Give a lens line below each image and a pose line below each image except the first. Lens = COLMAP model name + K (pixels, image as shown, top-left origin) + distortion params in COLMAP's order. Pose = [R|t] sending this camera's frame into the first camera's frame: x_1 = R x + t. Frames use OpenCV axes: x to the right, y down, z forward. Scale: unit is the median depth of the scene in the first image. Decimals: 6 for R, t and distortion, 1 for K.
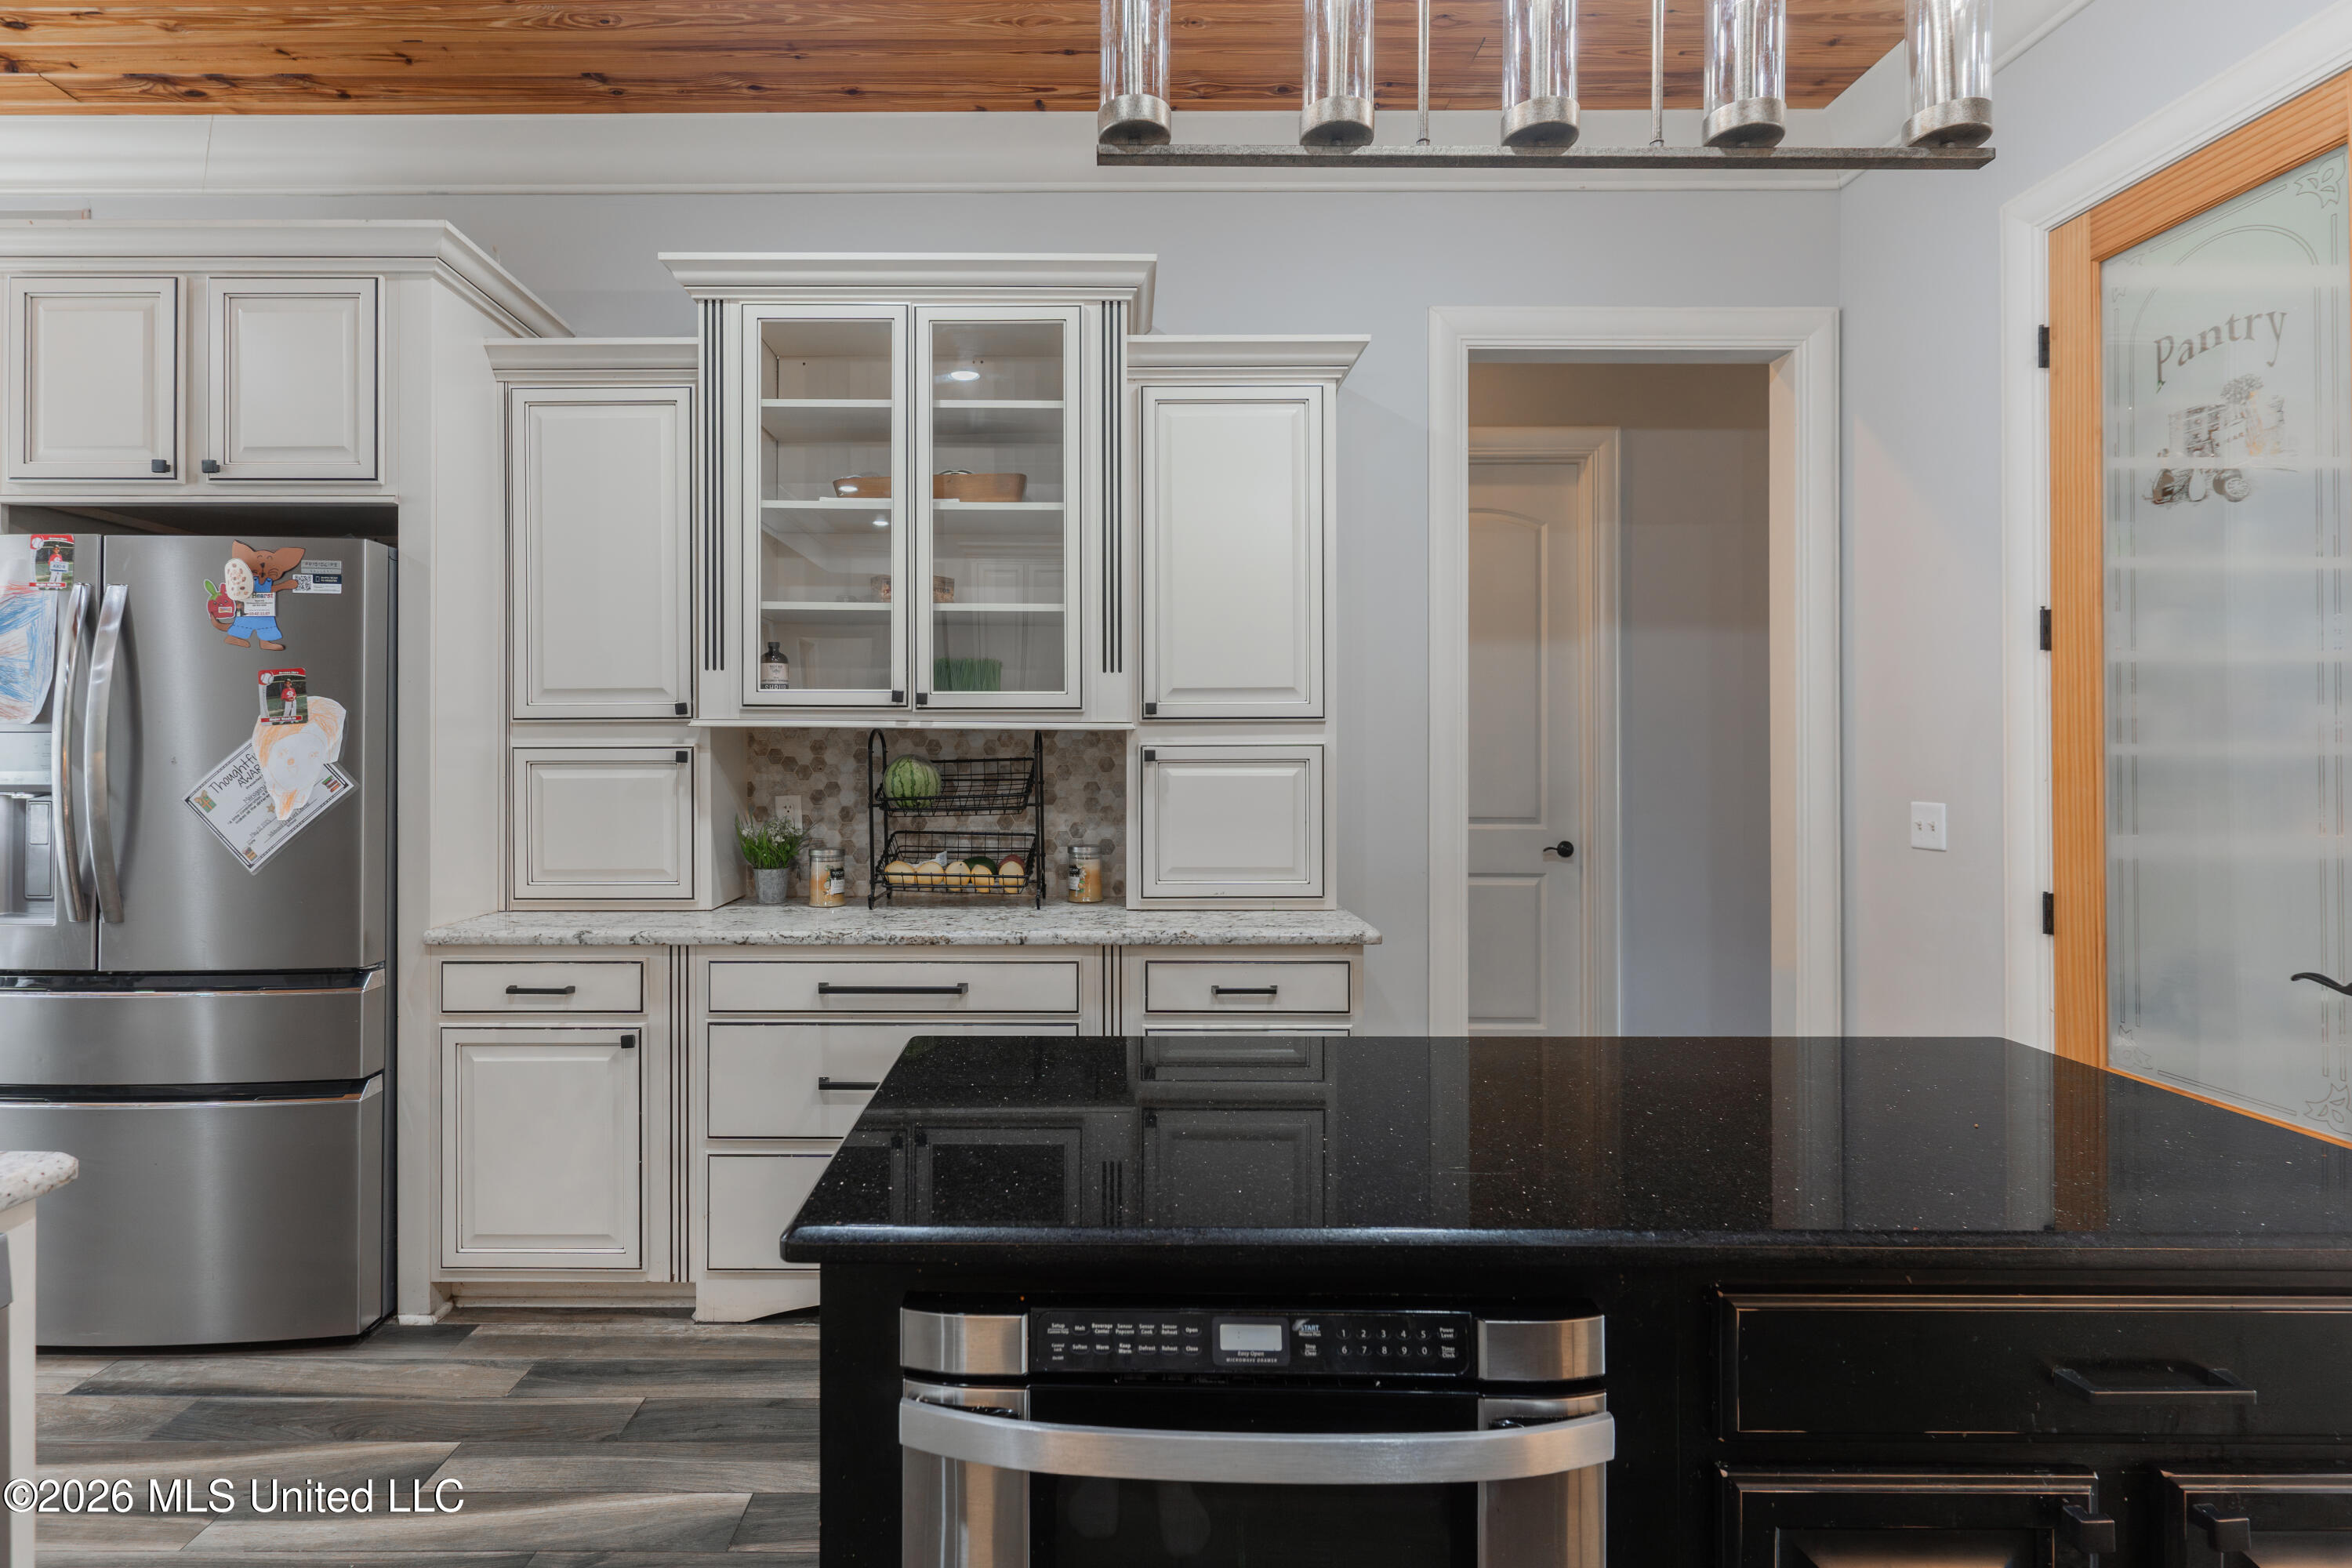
lens RADIAL K [[1148.3, 0, 1085.0], [0, 1148.3, 740.9], [0, 0, 1]] dist [0.001734, -0.000035]
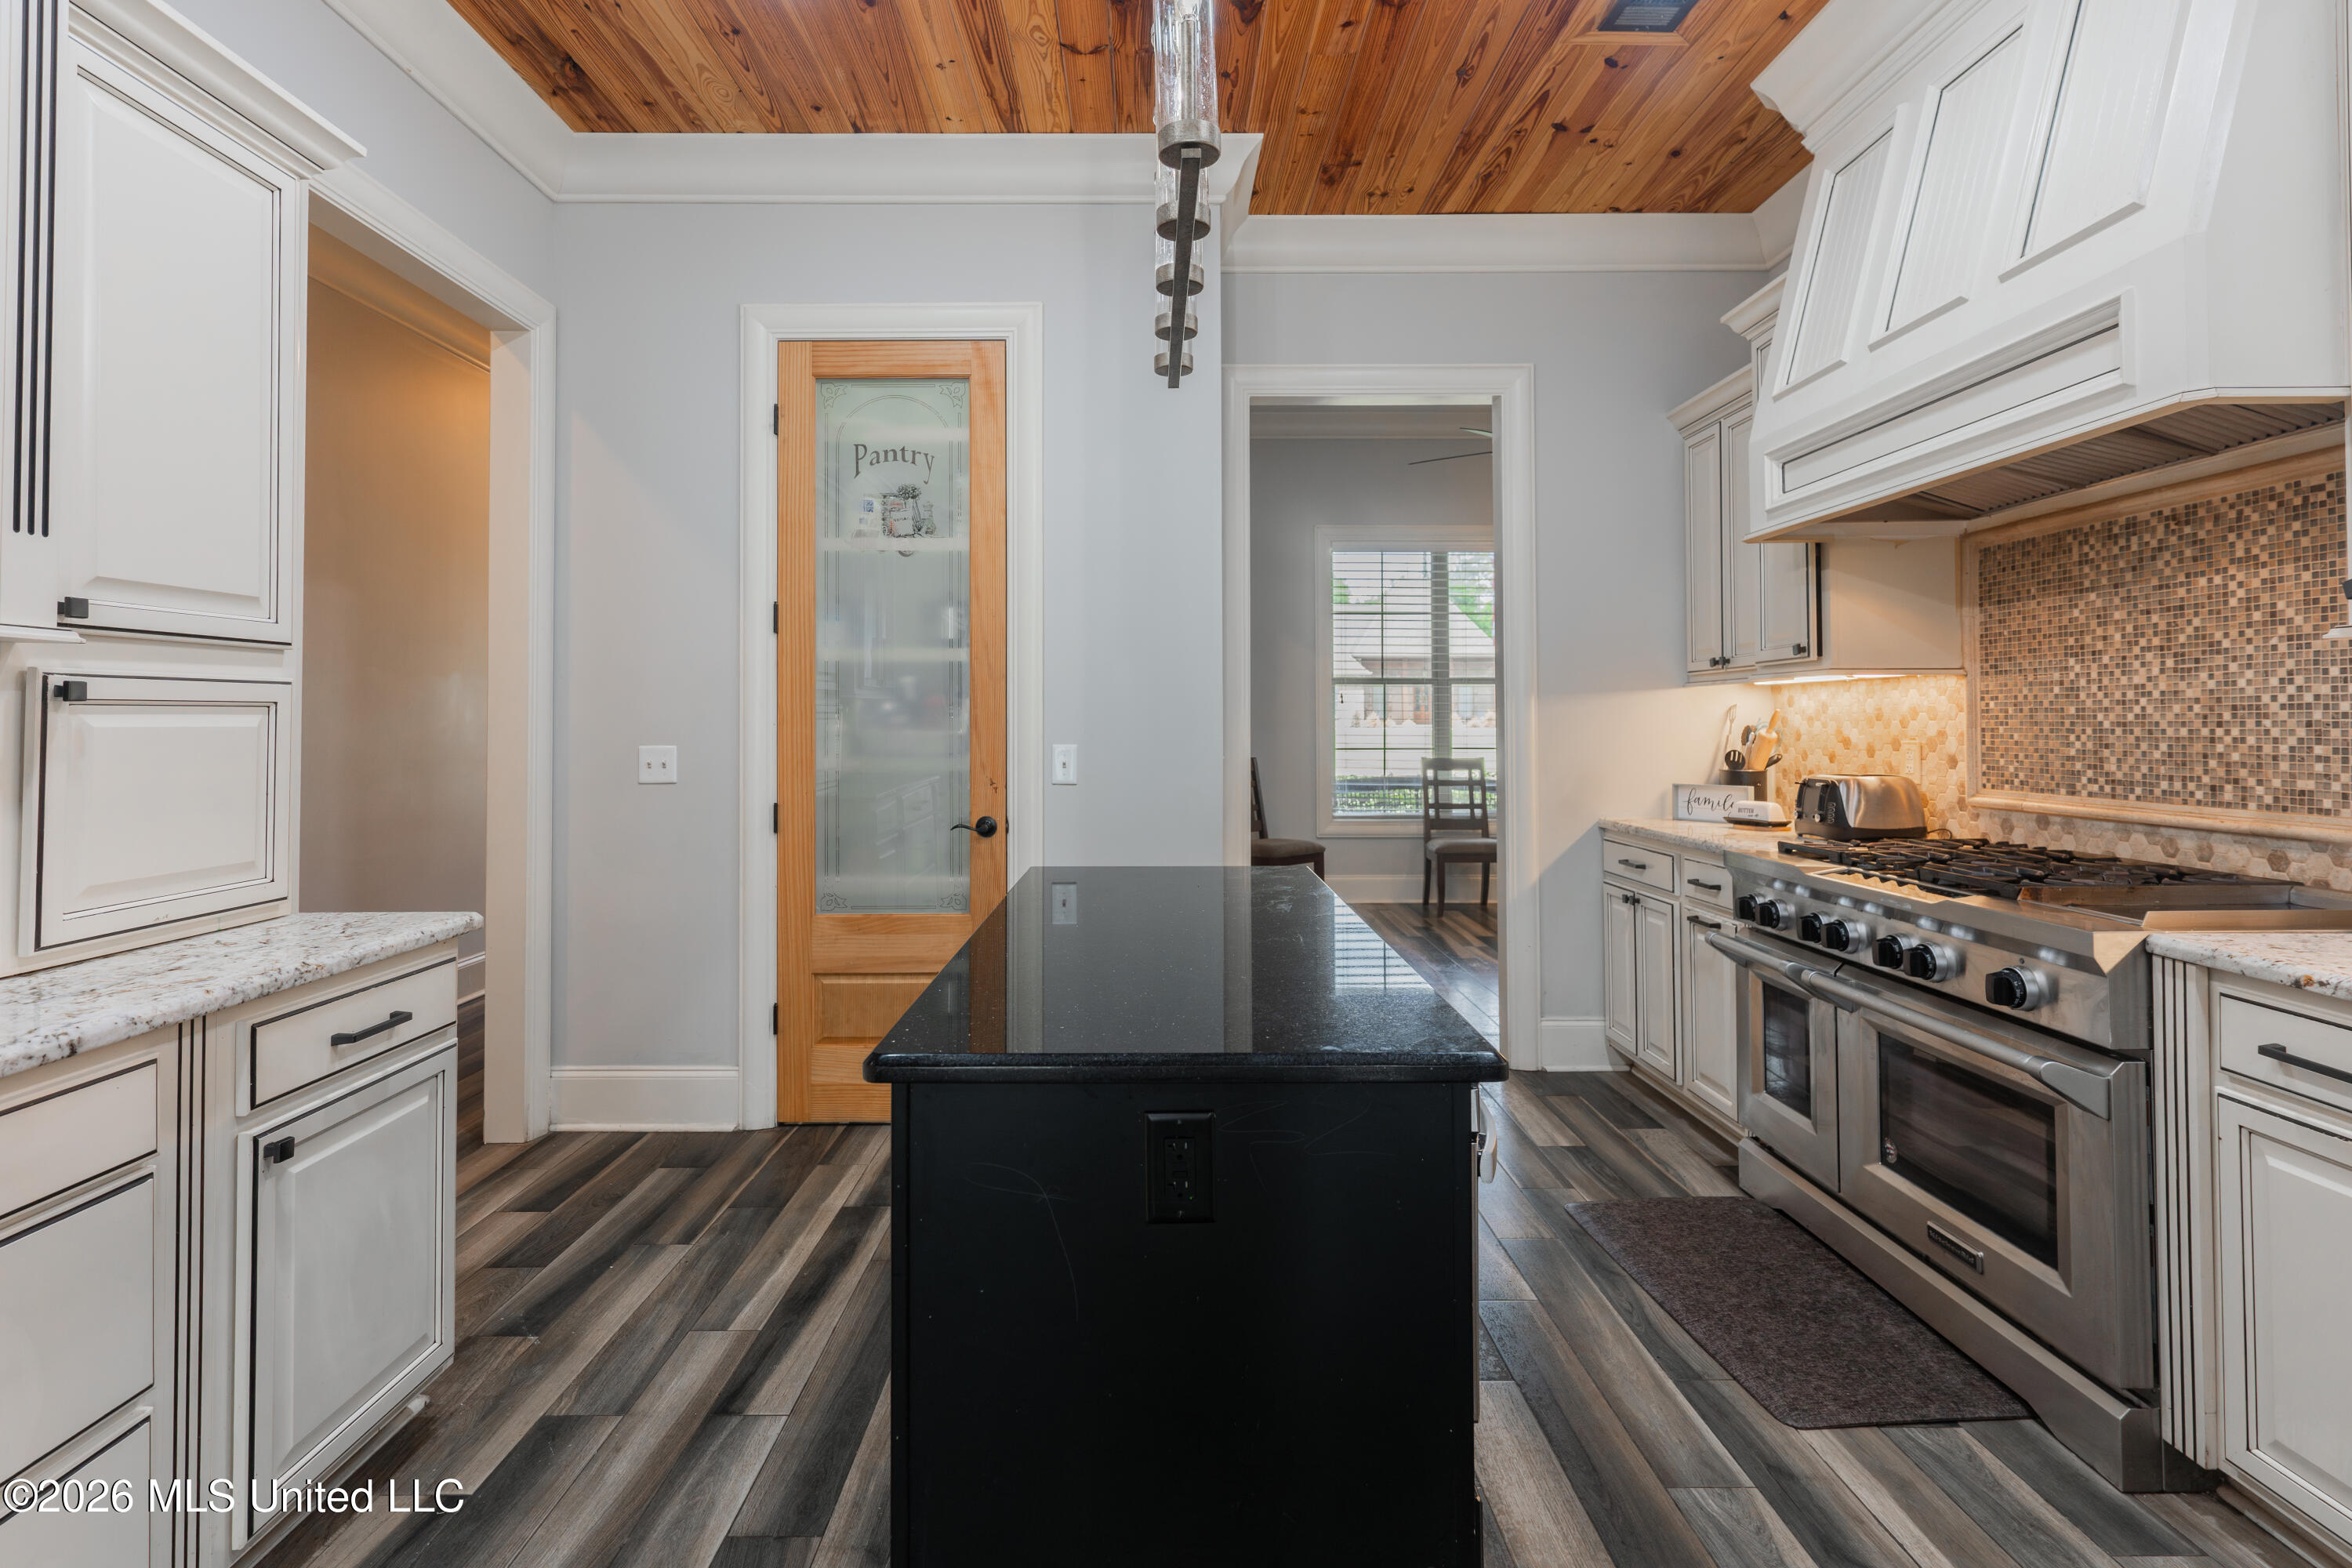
lens RADIAL K [[1152.9, 0, 1140.1], [0, 1152.9, 702.8], [0, 0, 1]] dist [0.003920, -0.000219]
pose [[-0.000294, 0.018011, 0.999838, -0.568529], [-0.005315, 0.999824, -0.018012, 0.029111], [-0.999986, -0.005319, -0.000199, 0.532230]]
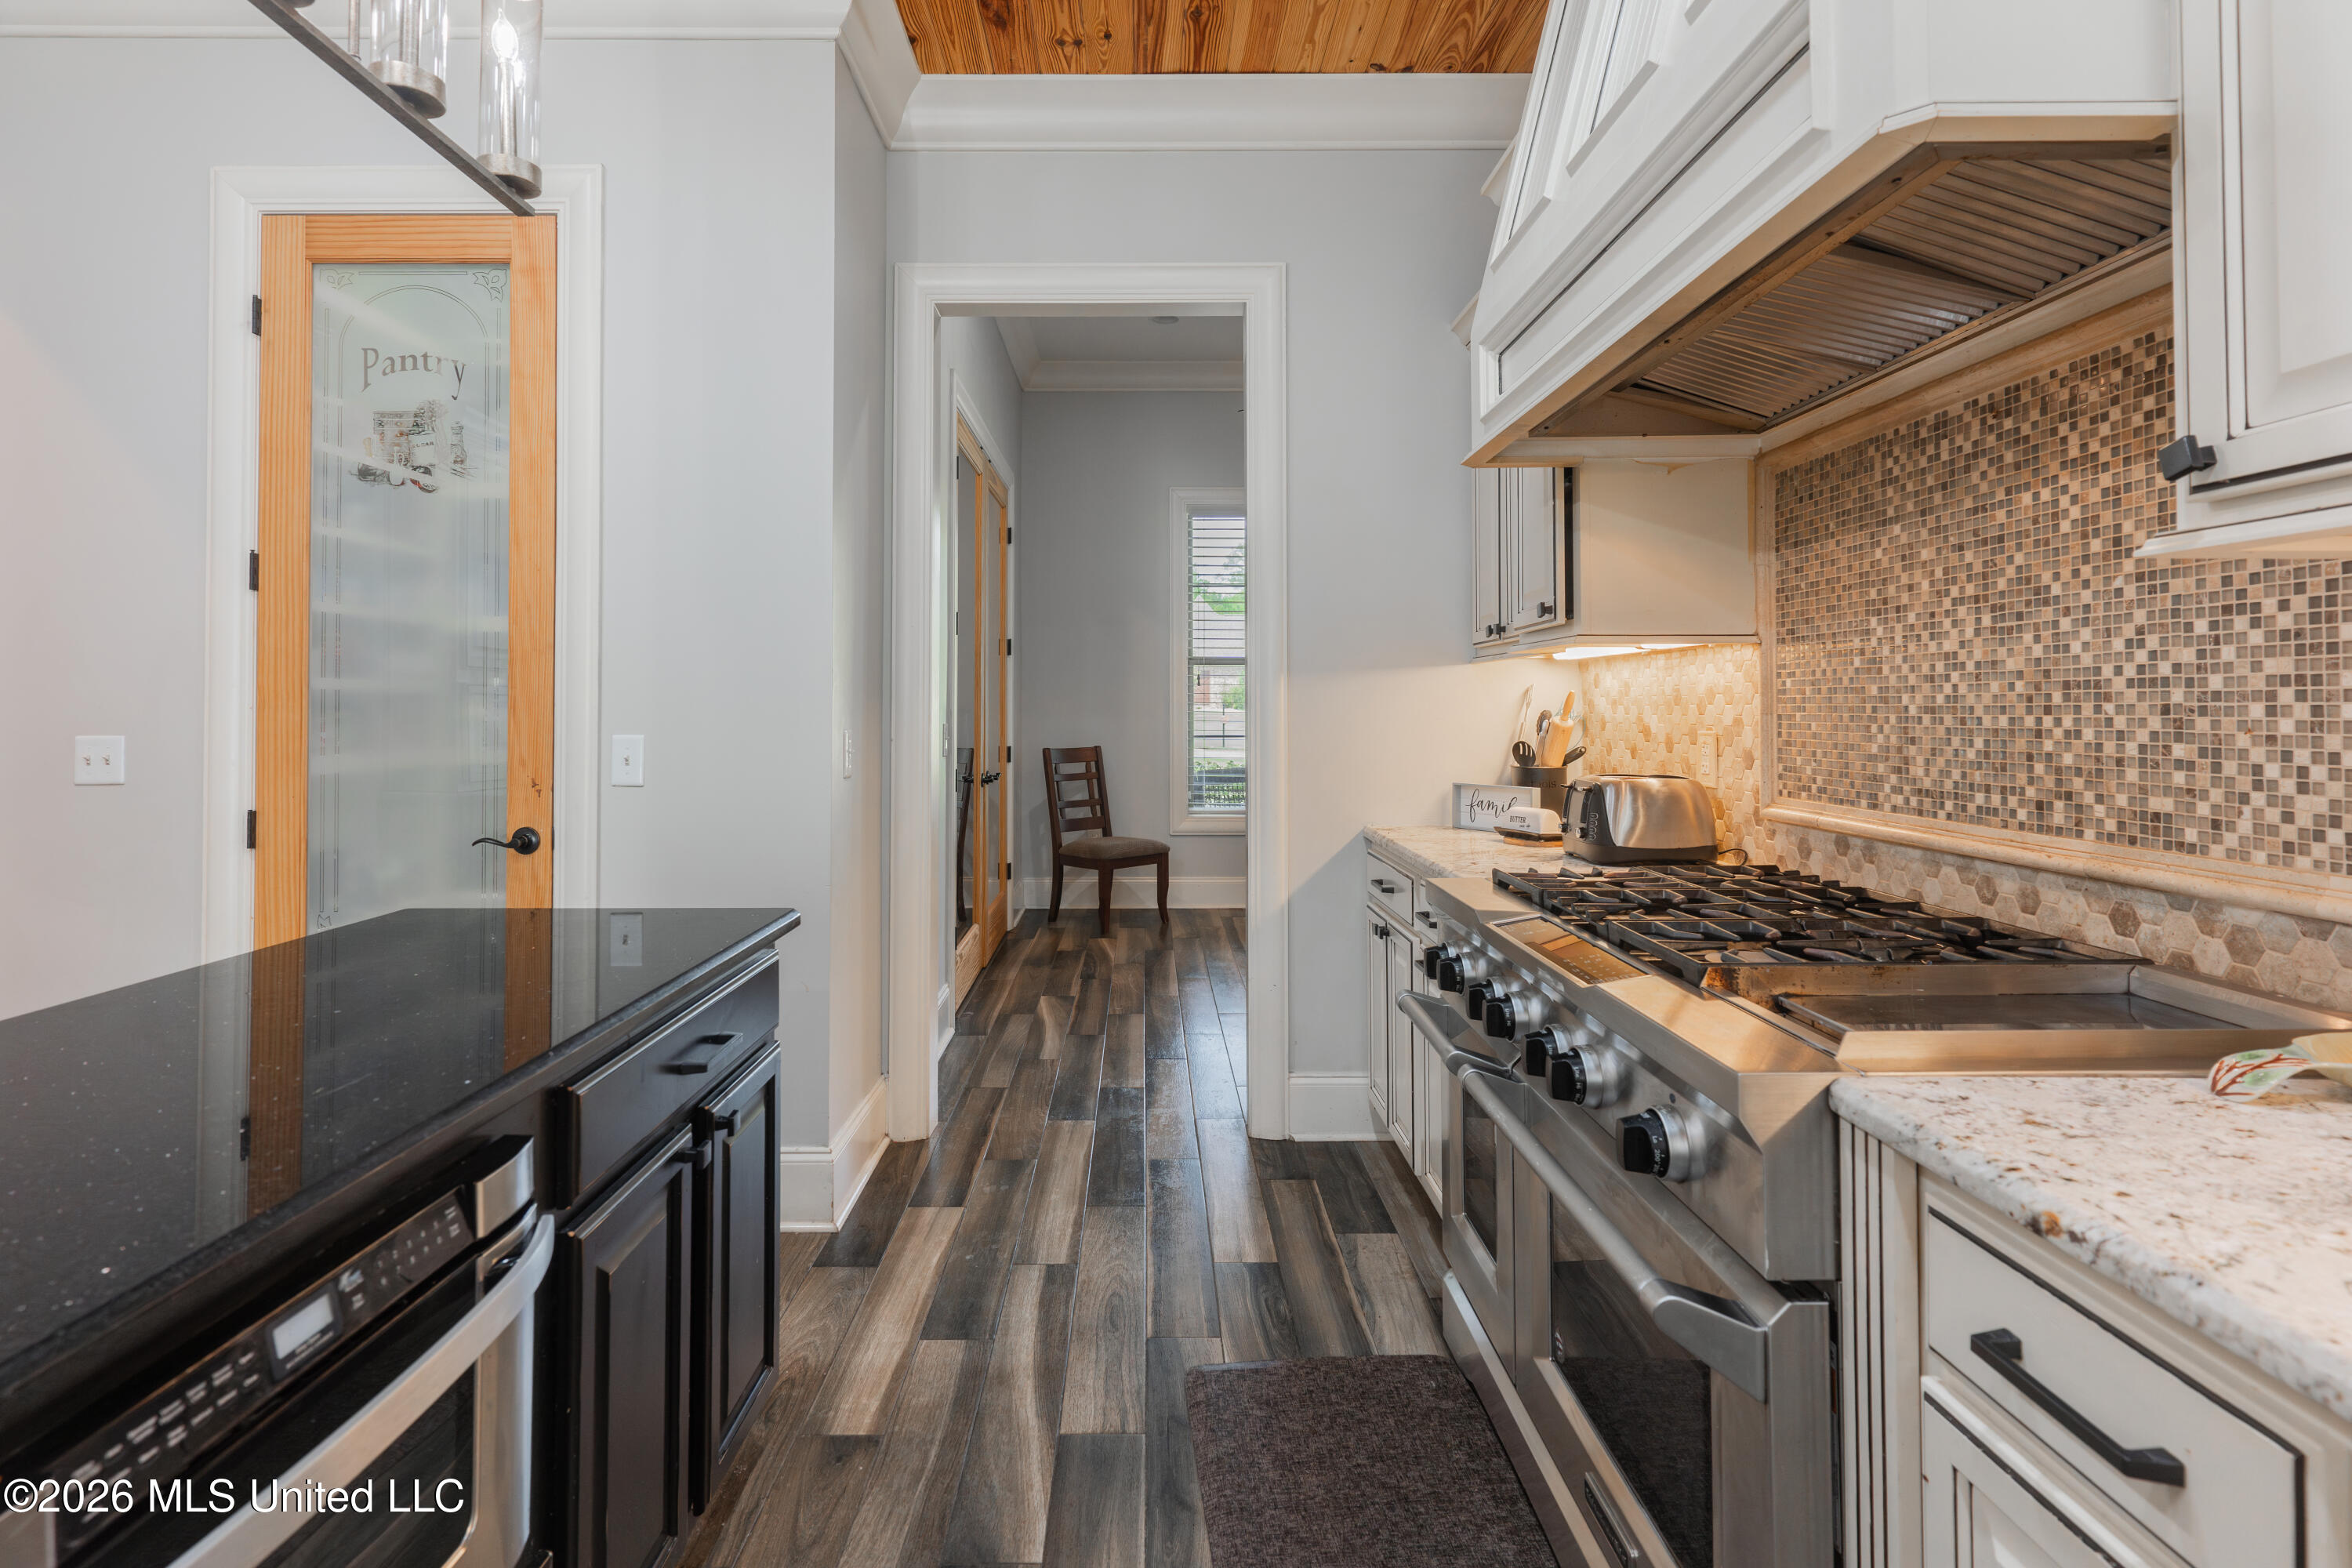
lens RADIAL K [[1154.7, 0, 1128.6], [0, 1154.7, 686.1], [0, 0, 1]] dist [0.001403, 0.000640]
pose [[0.002555, 0.019111, 0.999814, -0.259334], [-0.006889, 0.999794, -0.019093, 0.027414], [-0.999973, -0.006839, 0.002686, 0.153792]]
